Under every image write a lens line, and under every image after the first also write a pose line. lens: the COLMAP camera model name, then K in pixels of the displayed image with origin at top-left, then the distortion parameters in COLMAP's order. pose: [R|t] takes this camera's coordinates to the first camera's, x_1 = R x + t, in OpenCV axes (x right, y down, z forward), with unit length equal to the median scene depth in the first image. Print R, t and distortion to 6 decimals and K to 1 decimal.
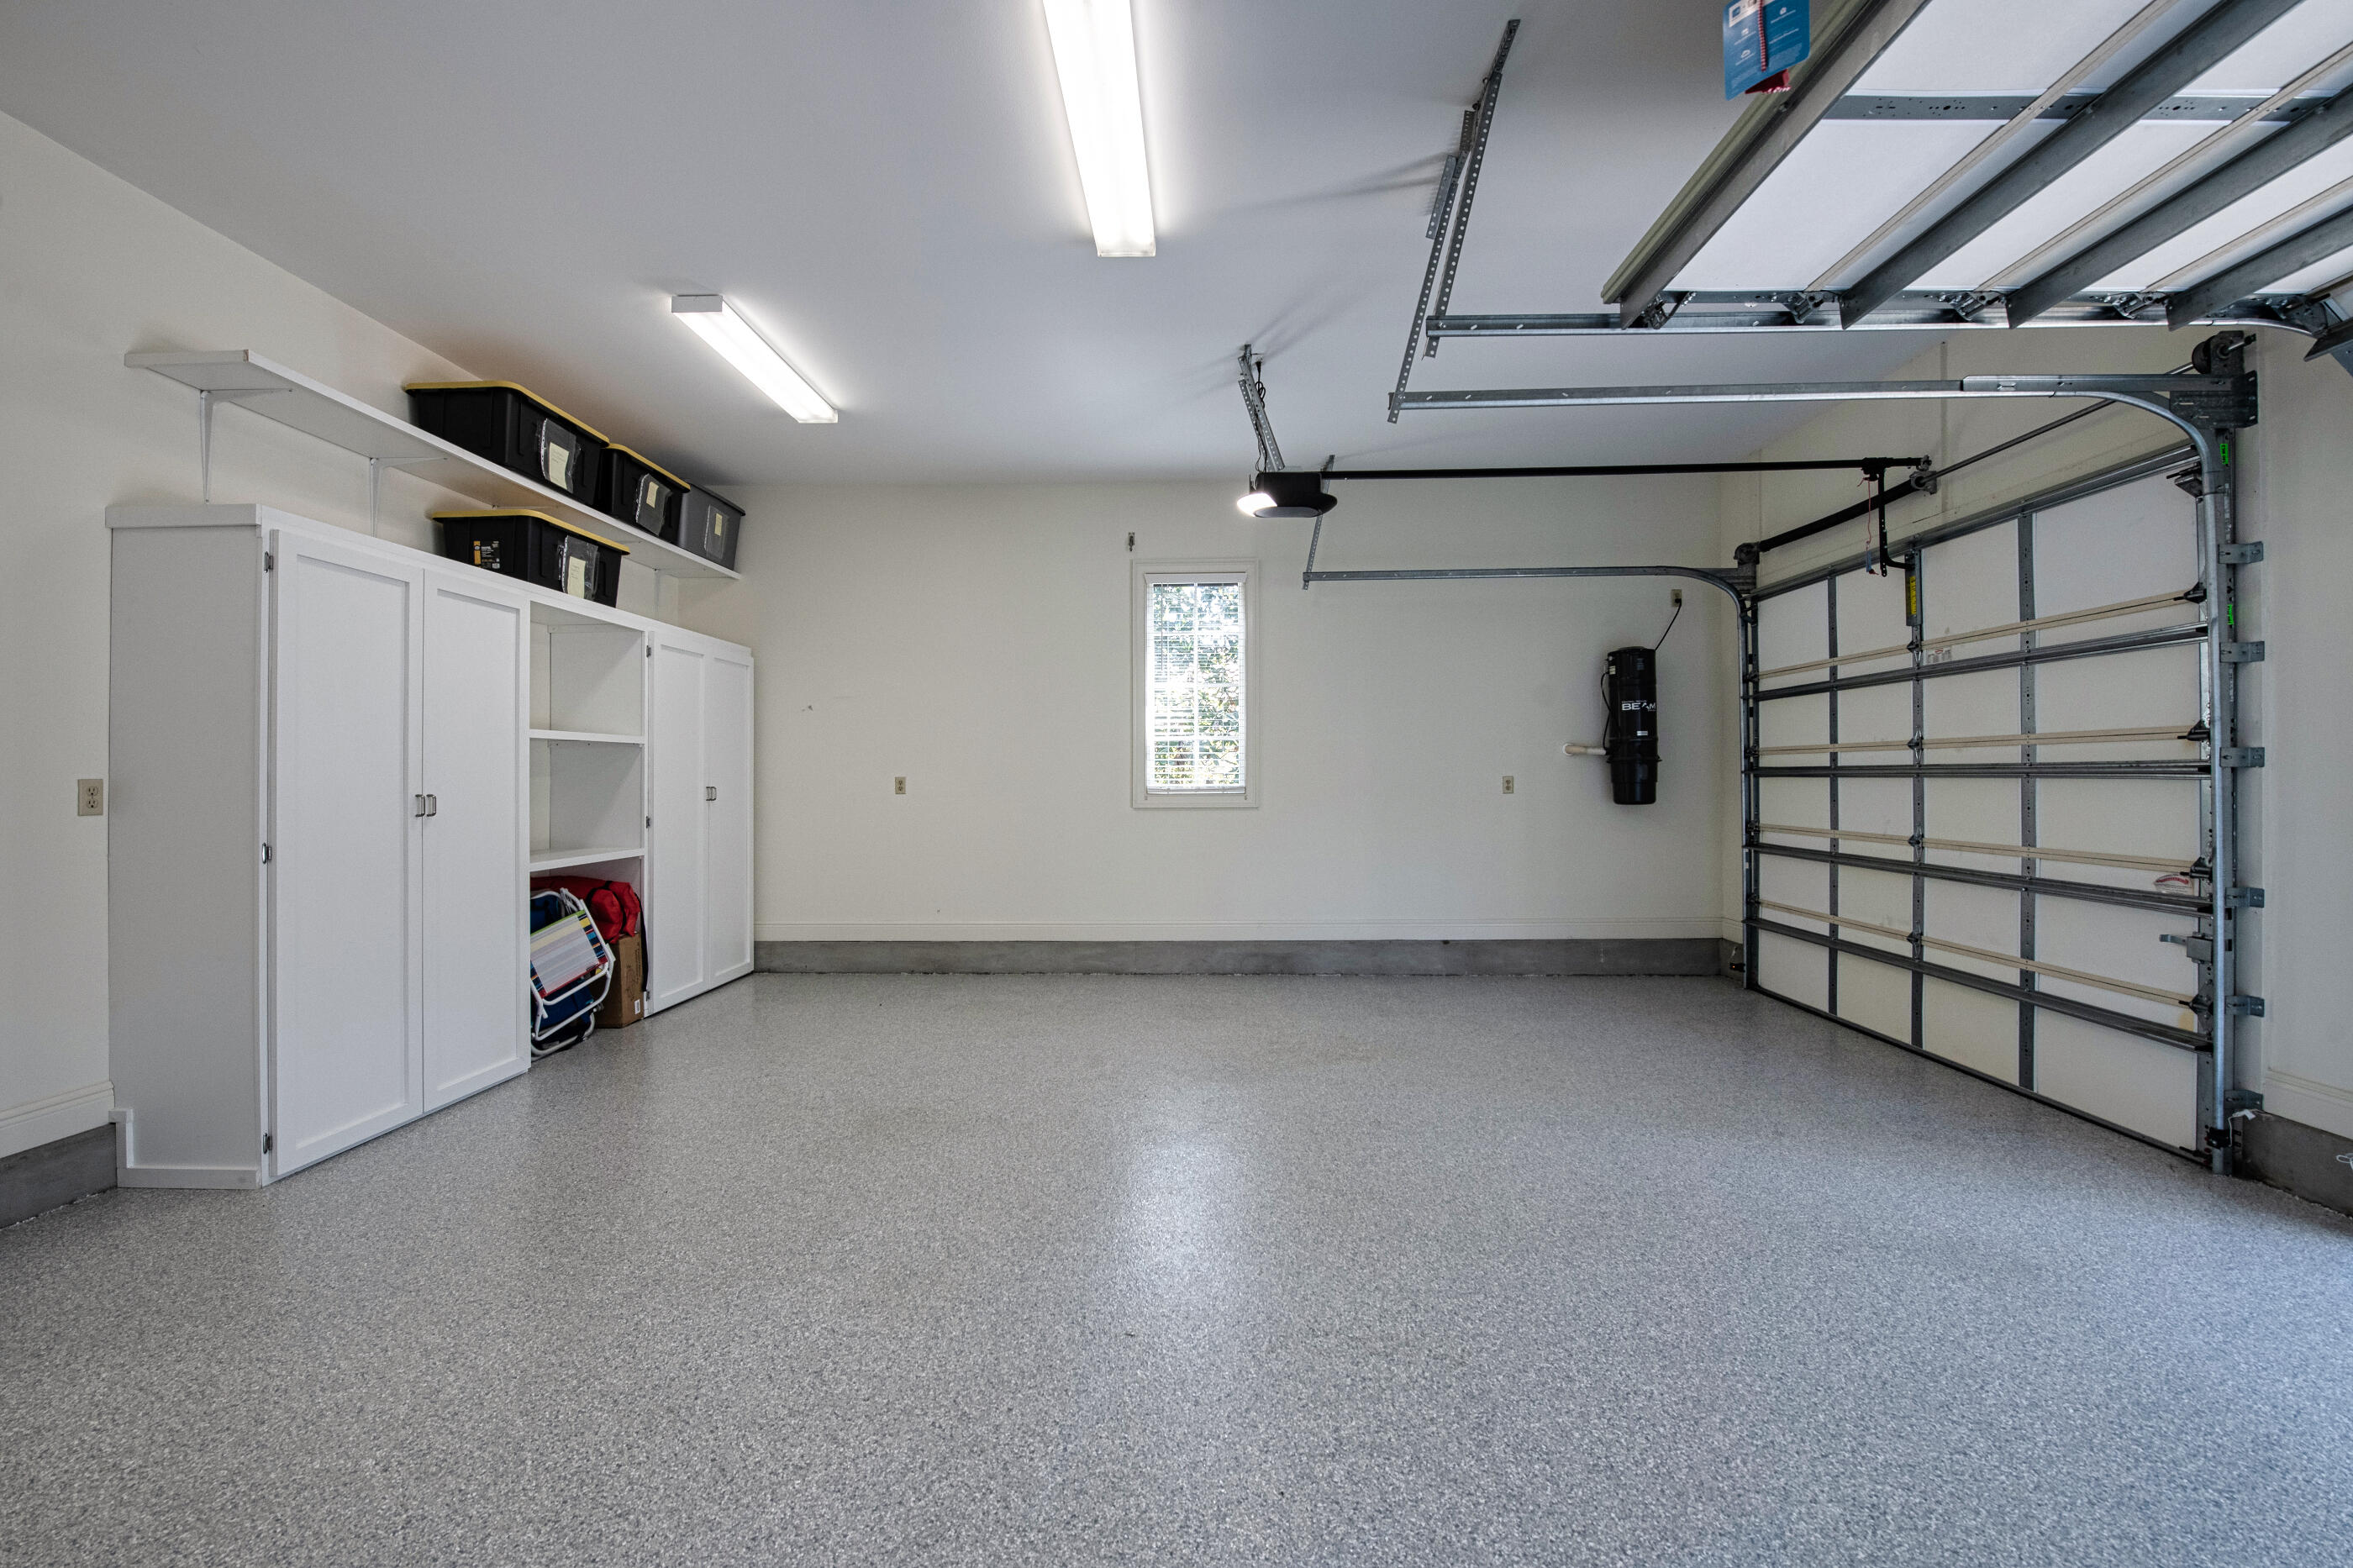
lens RADIAL K [[932.2, 0, 1171.0], [0, 932.2, 776.2], [0, 0, 1]] dist [0.003261, 0.000550]
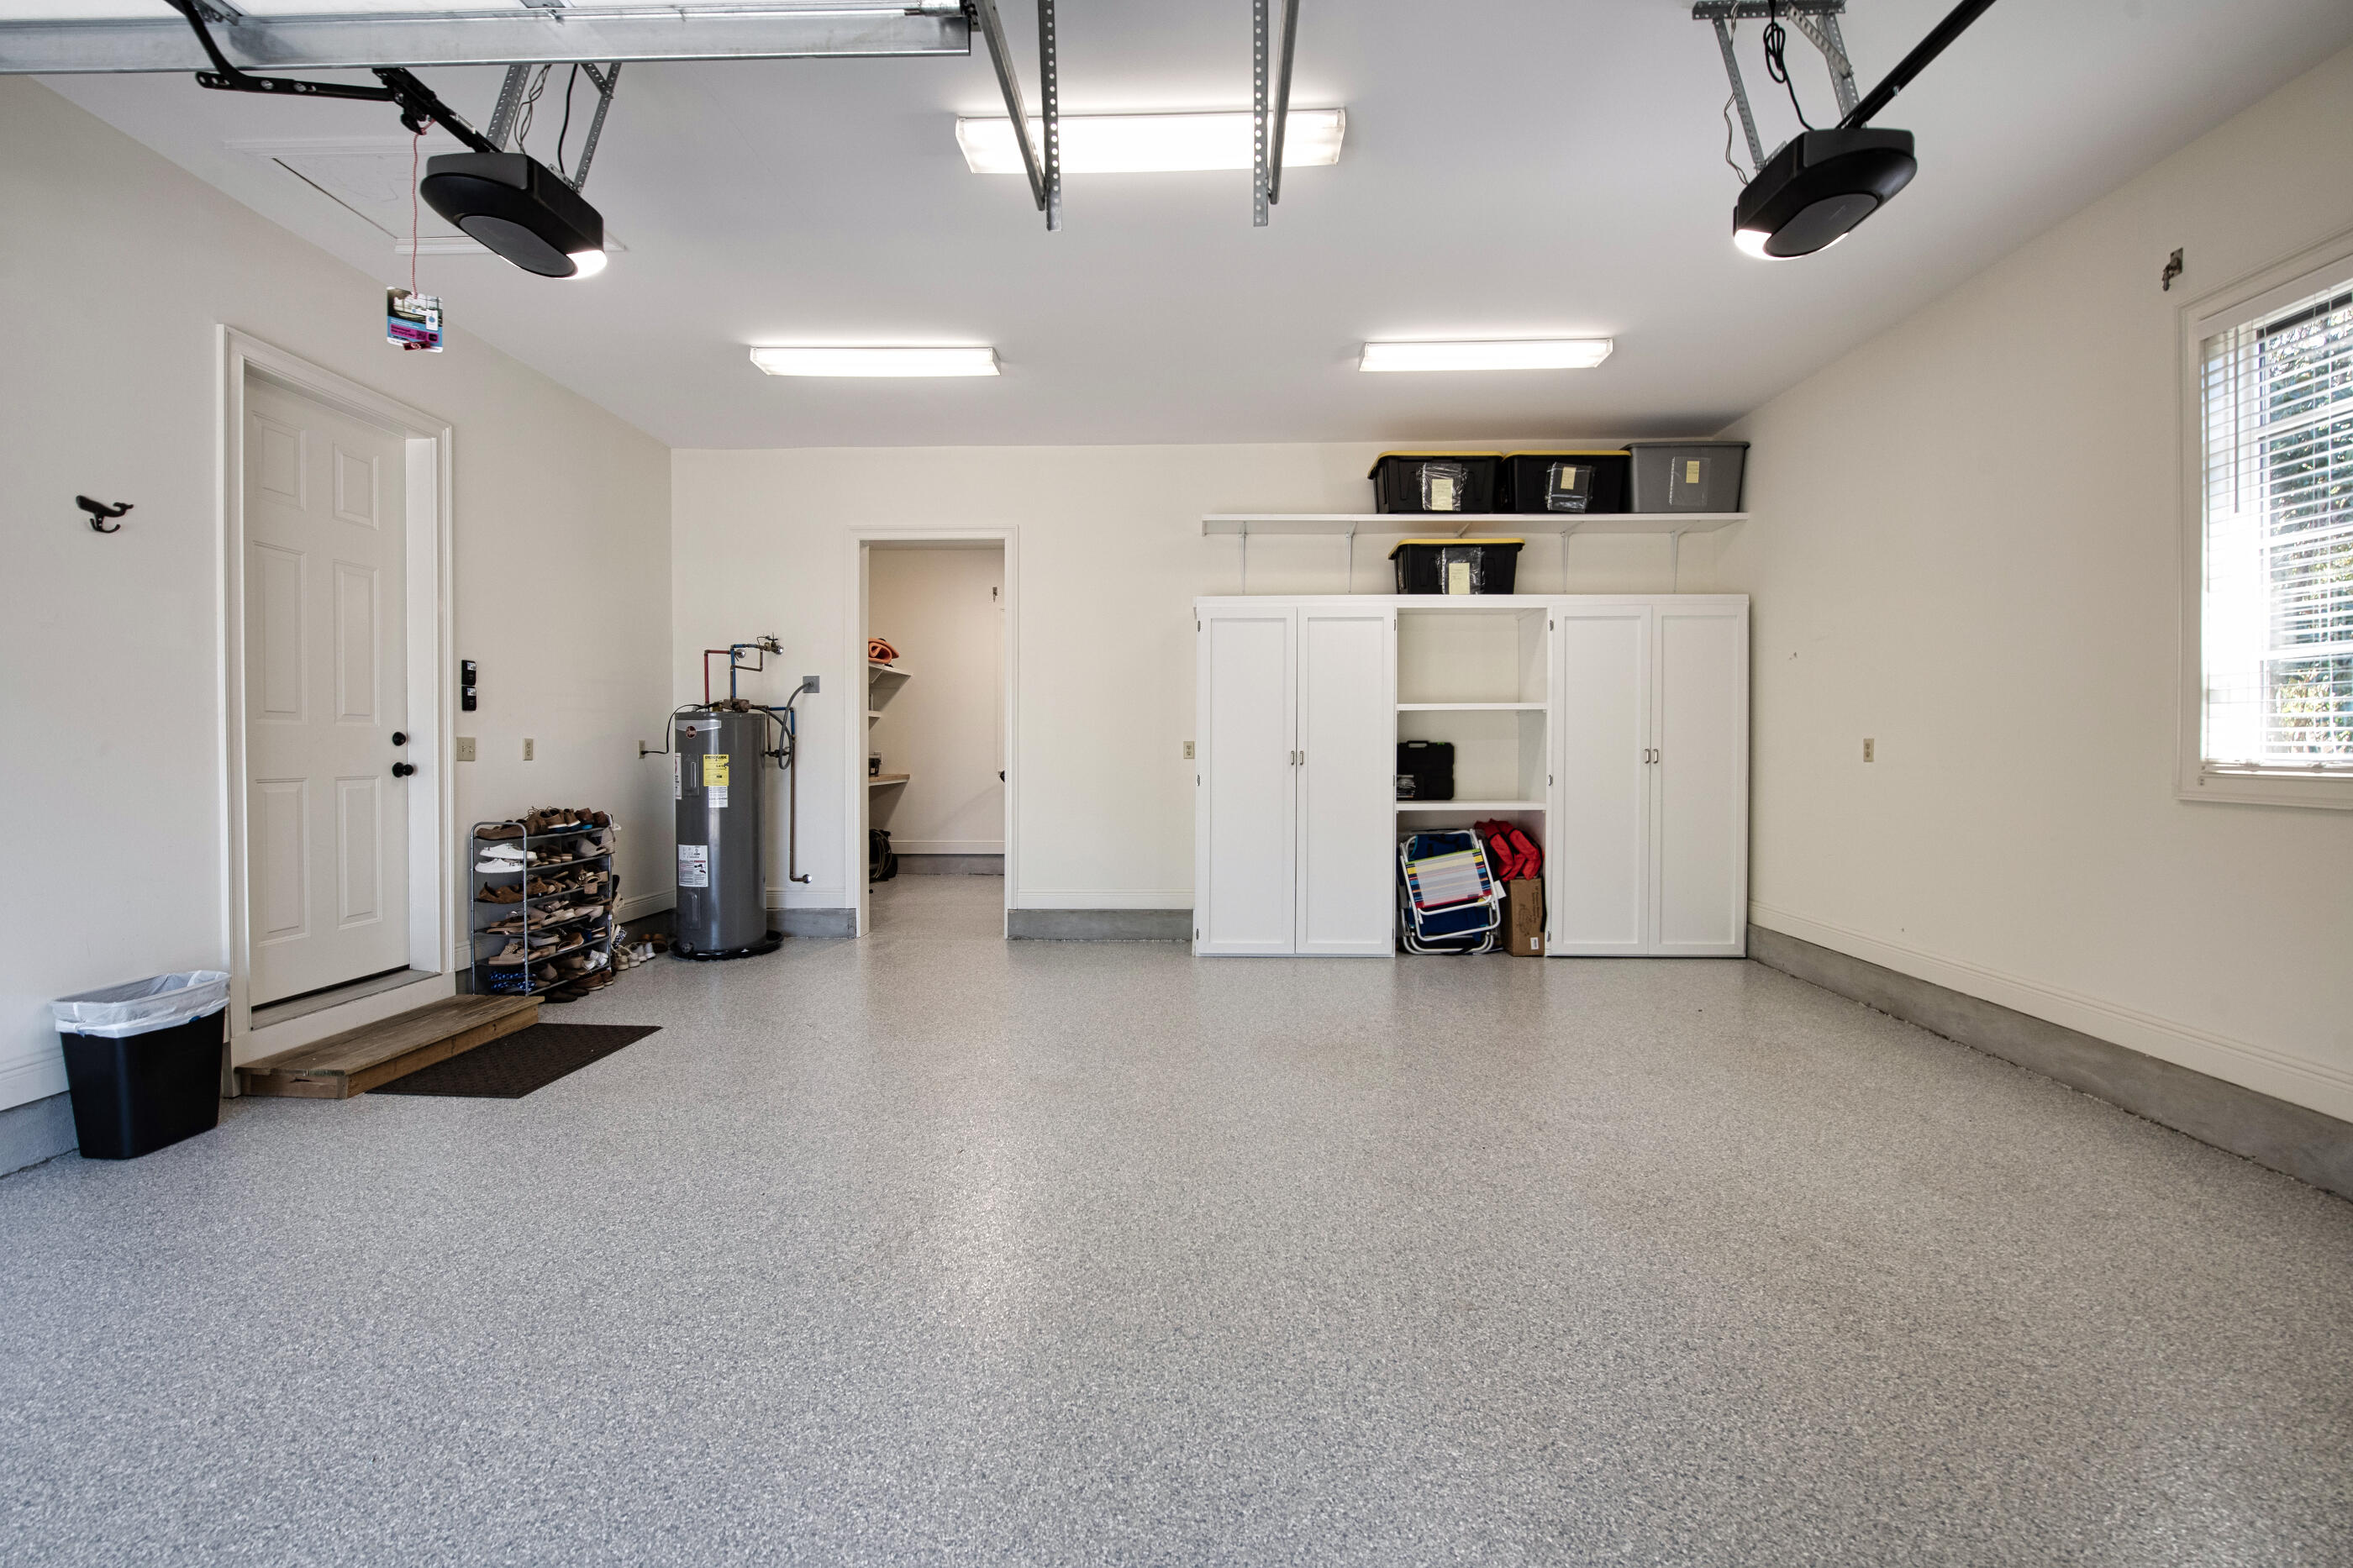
lens RADIAL K [[932.2, 0, 1160.3], [0, 932.2, 748.4], [0, 0, 1]] dist [0.003261, 0.000550]
pose [[0.019817, 0.004855, -0.999792, 0.578693], [0.000535, 0.999988, 0.004867, 0.006307], [0.999803, -0.000631, 0.019814, 0.561003]]
